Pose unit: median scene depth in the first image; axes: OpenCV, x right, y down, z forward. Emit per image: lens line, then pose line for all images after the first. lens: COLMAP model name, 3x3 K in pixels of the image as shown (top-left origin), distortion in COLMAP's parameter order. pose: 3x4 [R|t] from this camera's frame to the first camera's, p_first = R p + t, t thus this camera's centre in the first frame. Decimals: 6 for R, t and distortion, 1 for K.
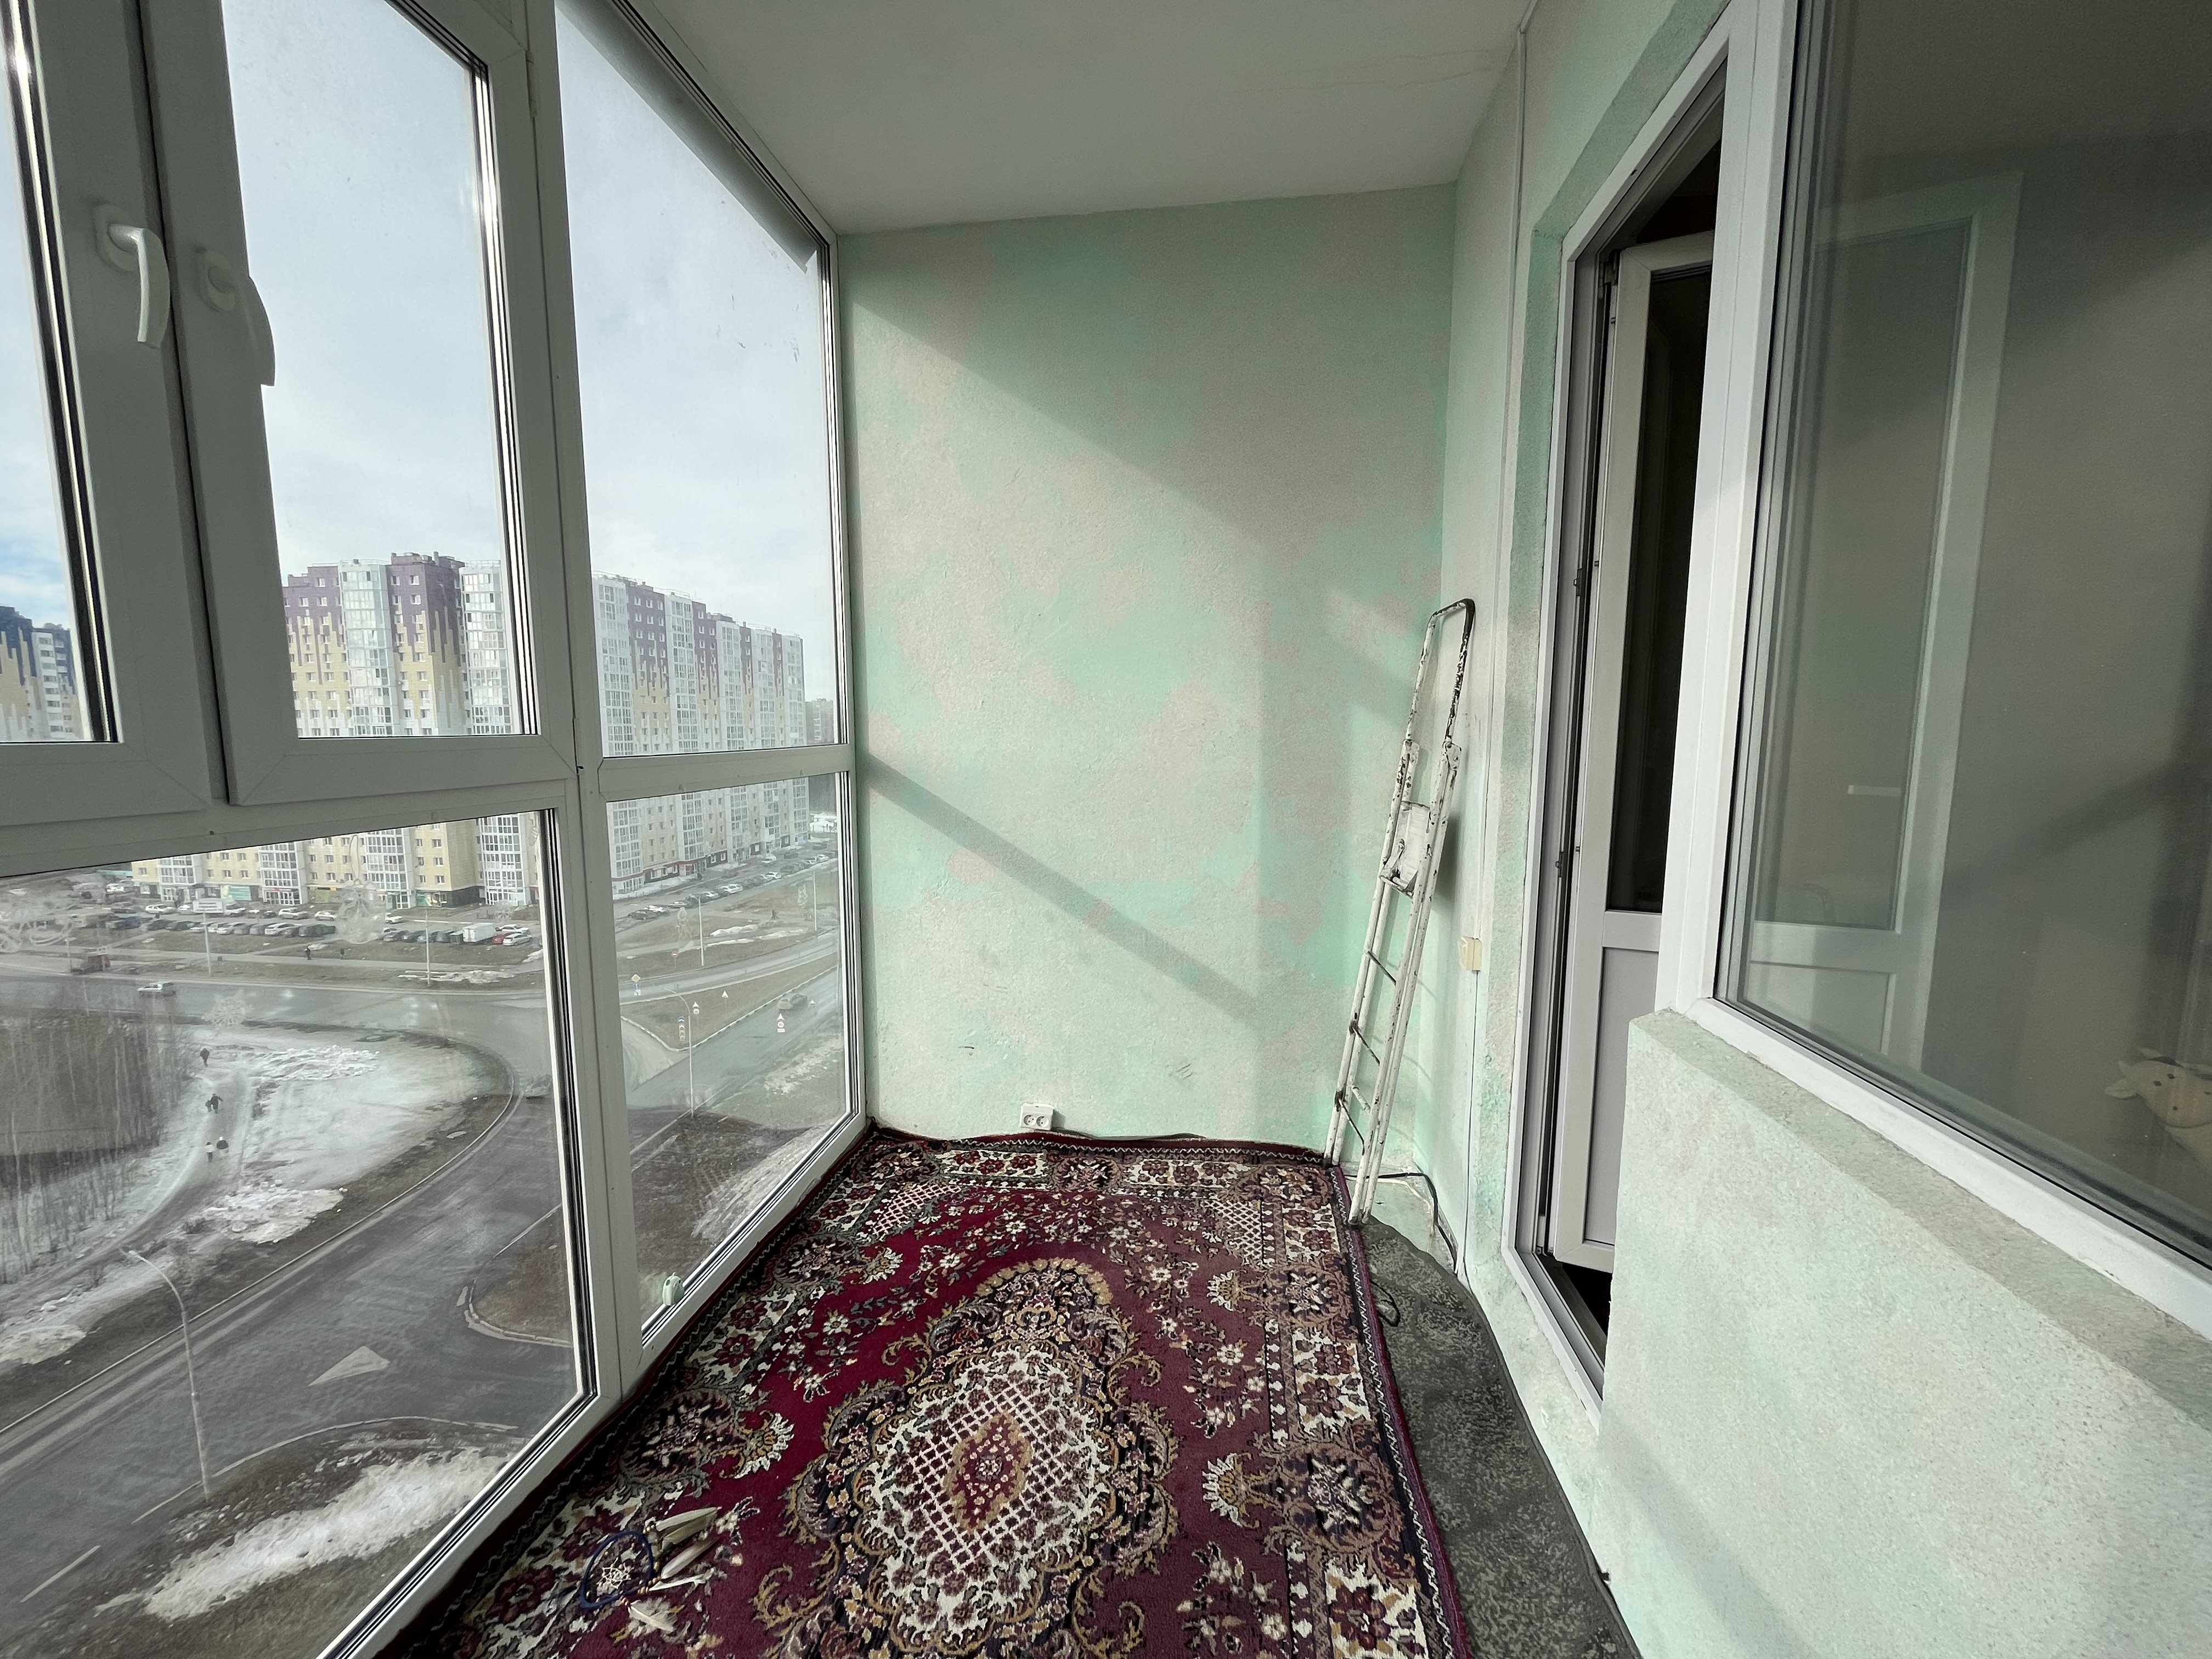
lens RADIAL K [[891.6, 0, 1101.4], [0, 891.6, 839.7], [0, 0, 1]] dist [-0.006480, 0.000631]
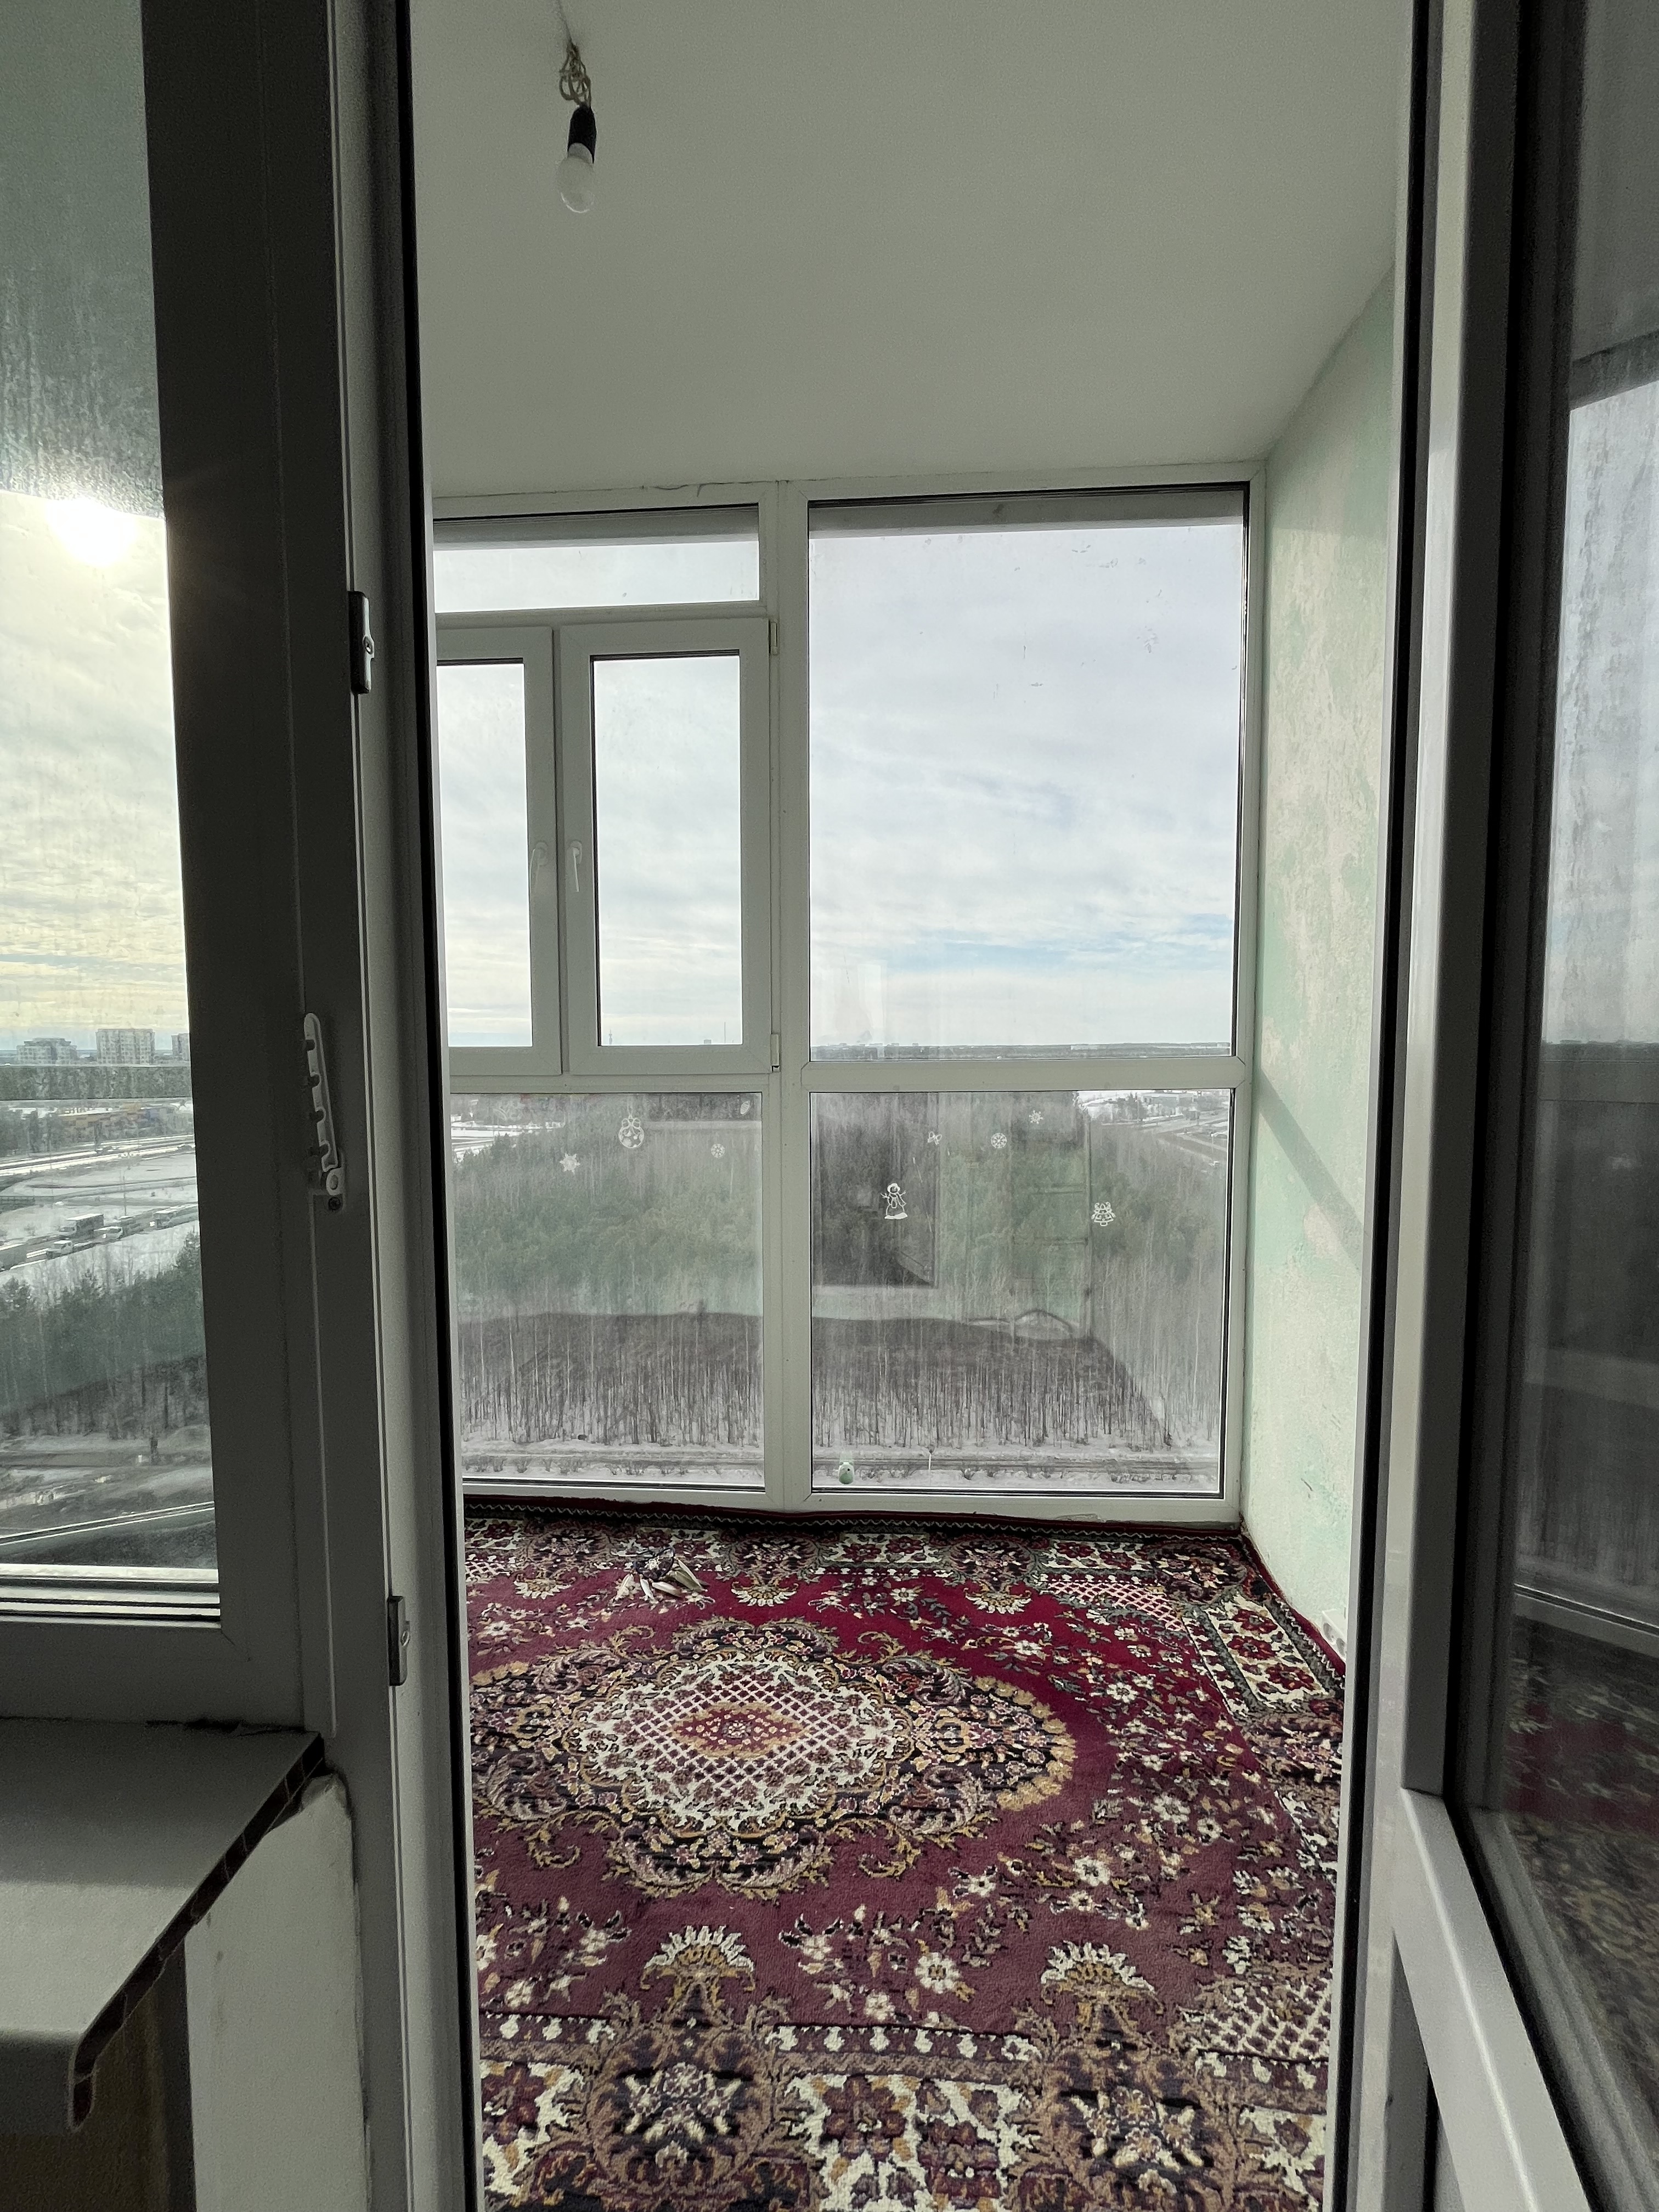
lens RADIAL K [[891.6, 0, 822.9], [0, 891.6, 1097.6], [0, 0, 1]] dist [-0.006480, 0.000631]
pose [[0.075799, 0.055802, -0.995560, 0.880303], [-0.120443, 0.991635, 0.046411, -0.101324], [0.989822, 0.116390, 0.081886, 0.911925]]
